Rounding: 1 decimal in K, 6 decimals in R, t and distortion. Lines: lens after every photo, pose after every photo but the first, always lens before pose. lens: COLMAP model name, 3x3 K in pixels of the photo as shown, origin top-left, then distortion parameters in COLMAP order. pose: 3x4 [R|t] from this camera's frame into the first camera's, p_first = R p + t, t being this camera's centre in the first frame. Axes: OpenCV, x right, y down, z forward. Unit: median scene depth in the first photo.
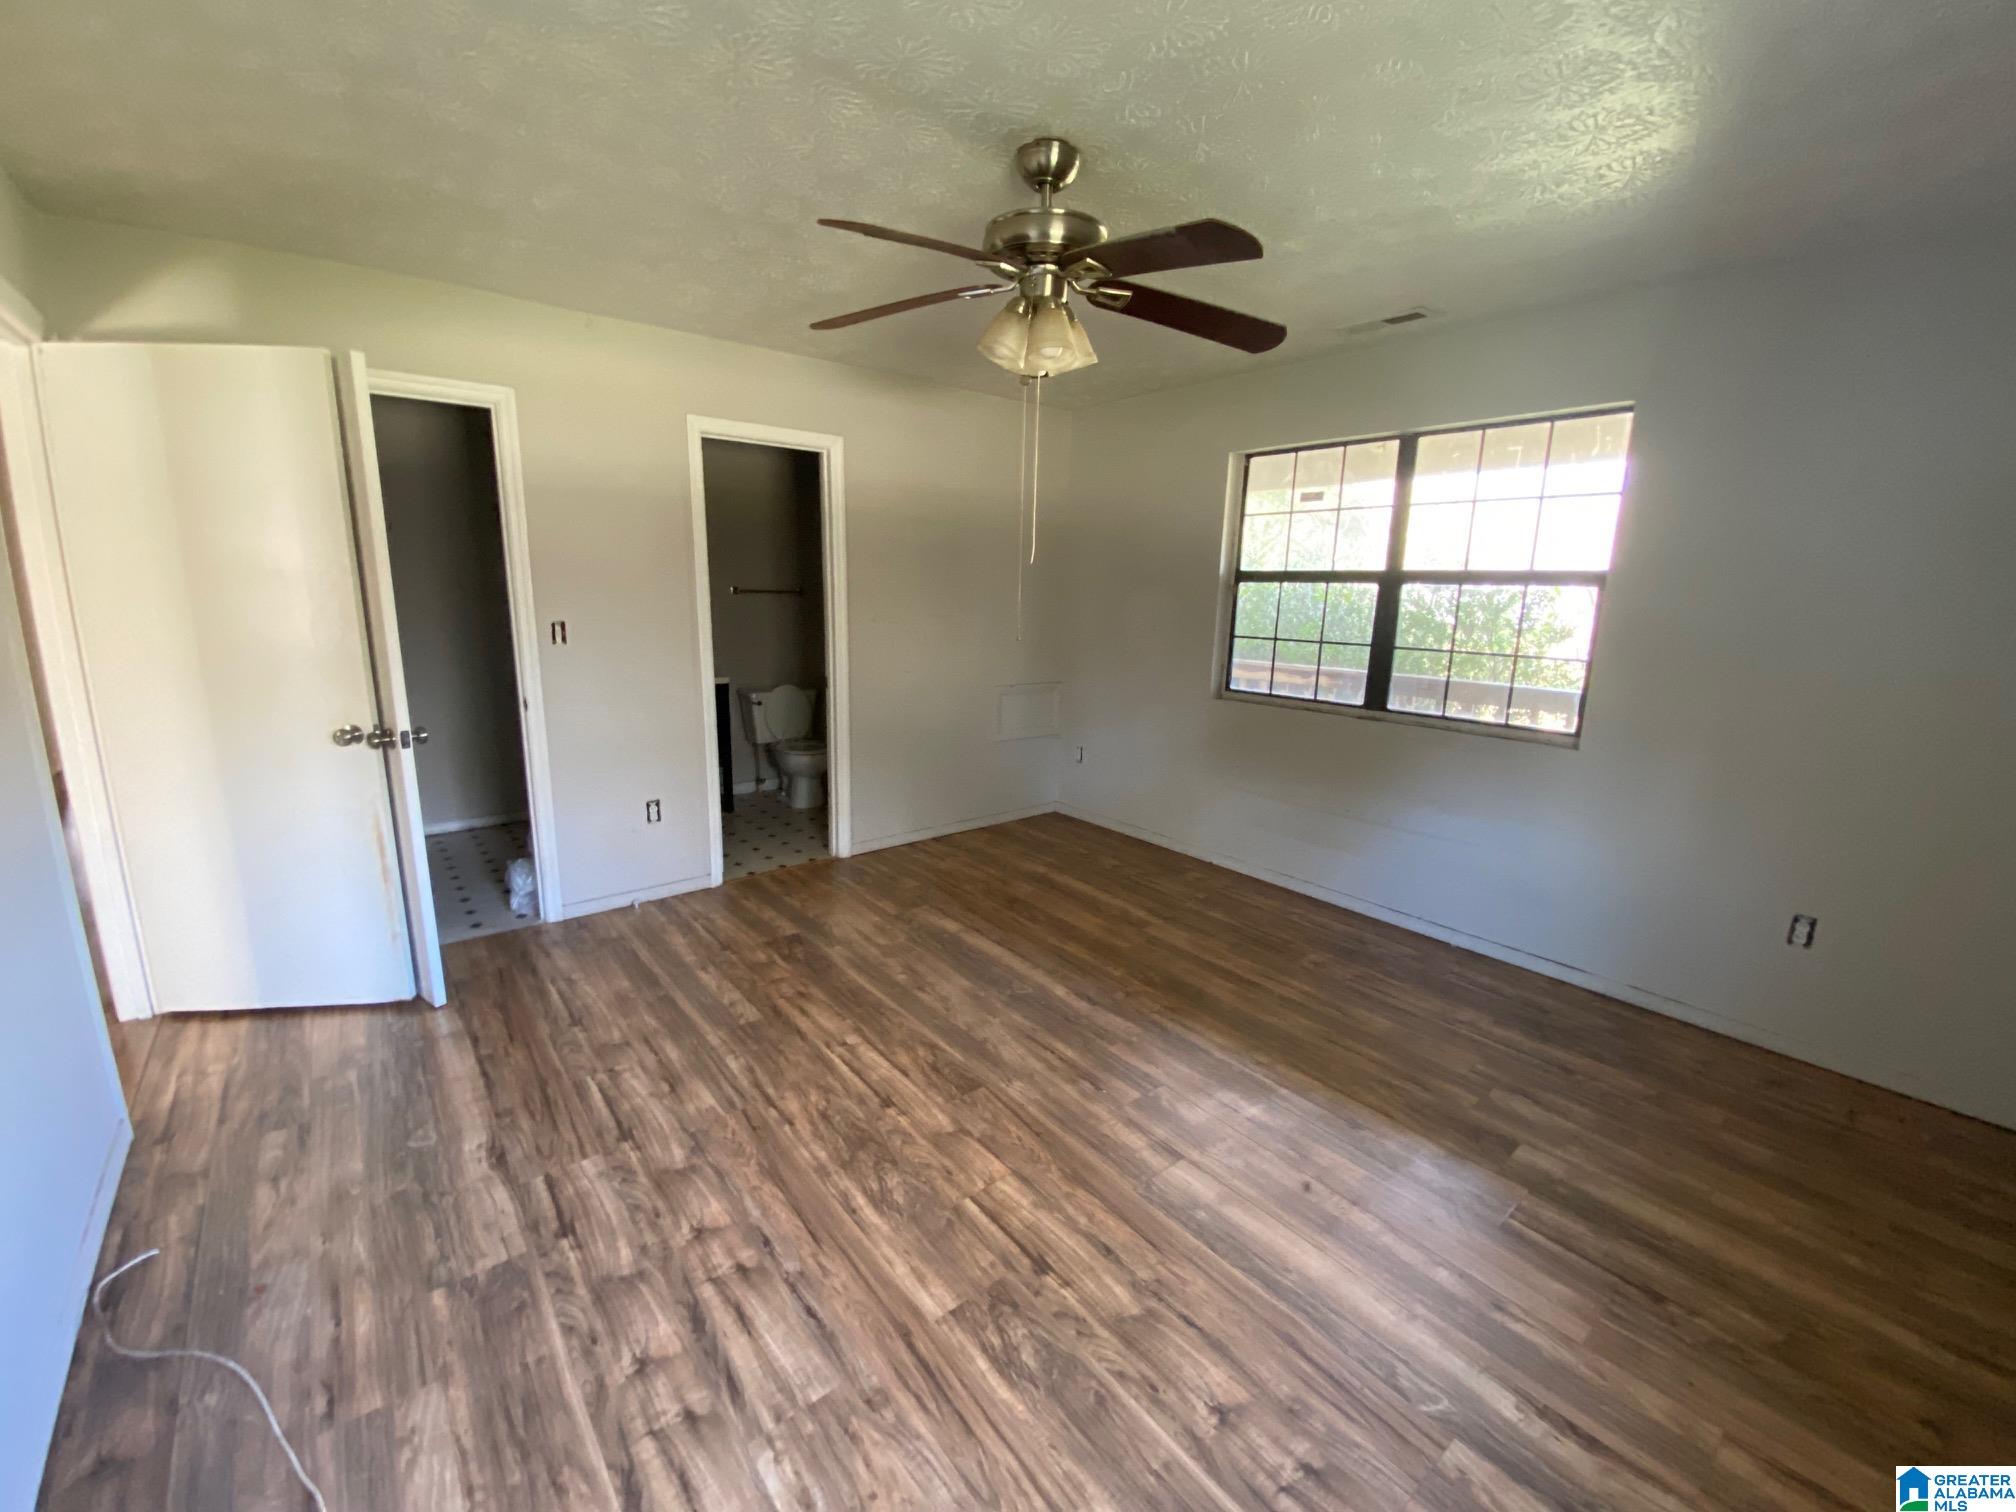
lens RADIAL K [[844.8, 0, 1018.2], [0, 844.8, 753.4], [0, 0, 1]] dist [0.013414, -0.003466]
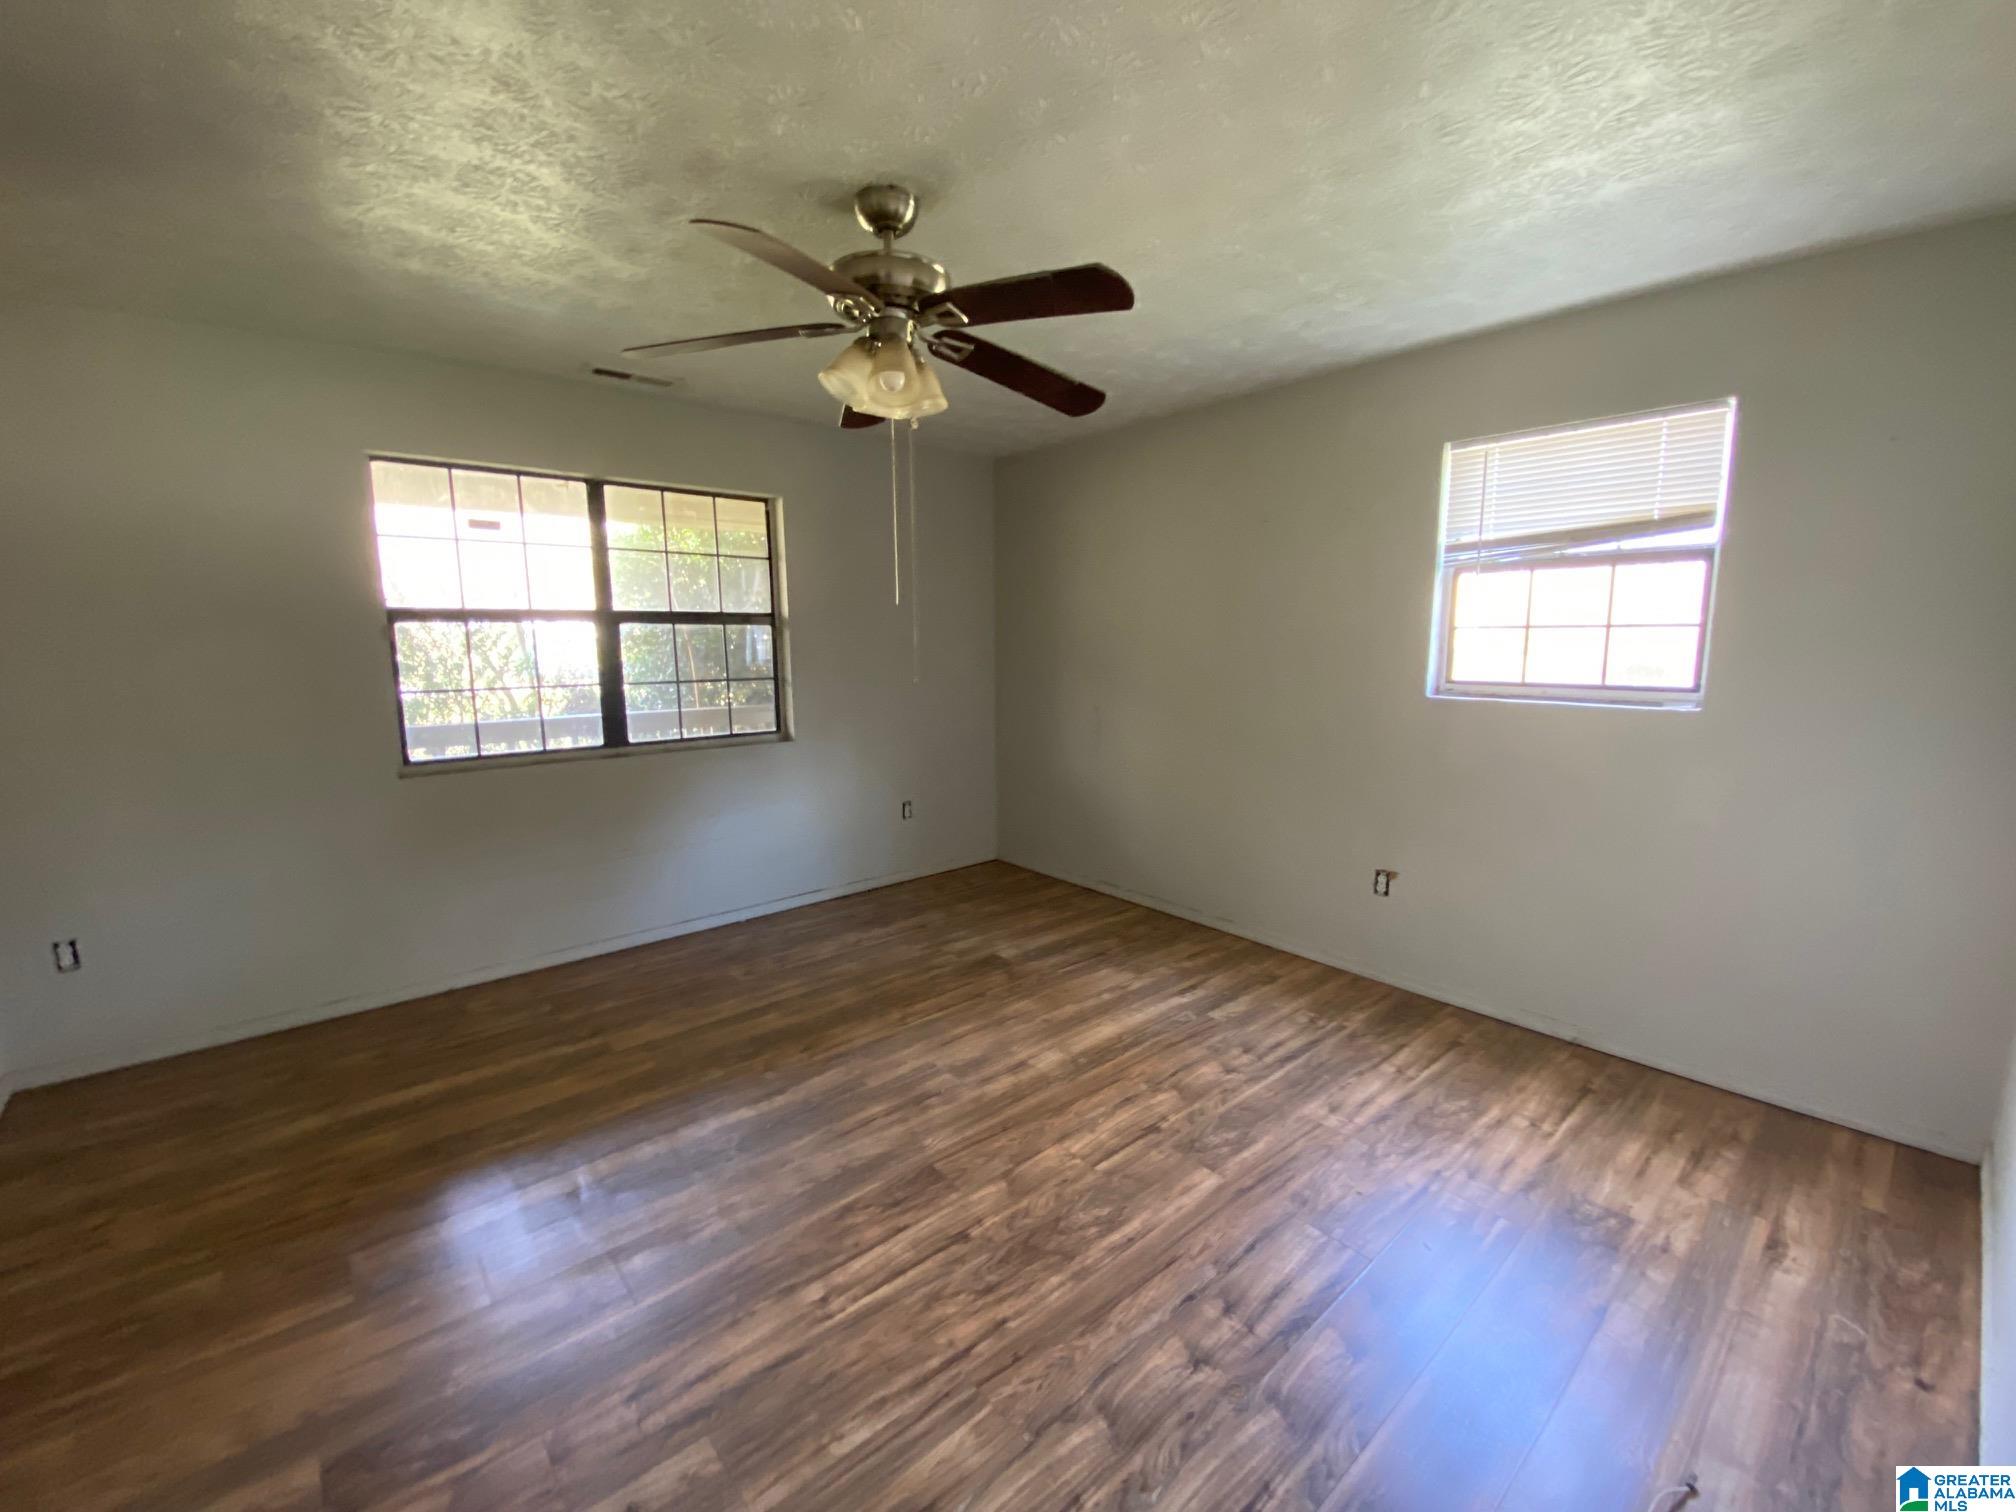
lens RADIAL K [[844.8, 0, 985.9], [0, 844.8, 761.4], [0, 0, 1]] dist [0.013414, -0.003466]
pose [[-0.033944, -0.175681, 0.983862, -0.853228], [0.207349, 0.961772, 0.178890, -0.179276], [-0.977678, 0.210075, 0.003781, 0.820935]]
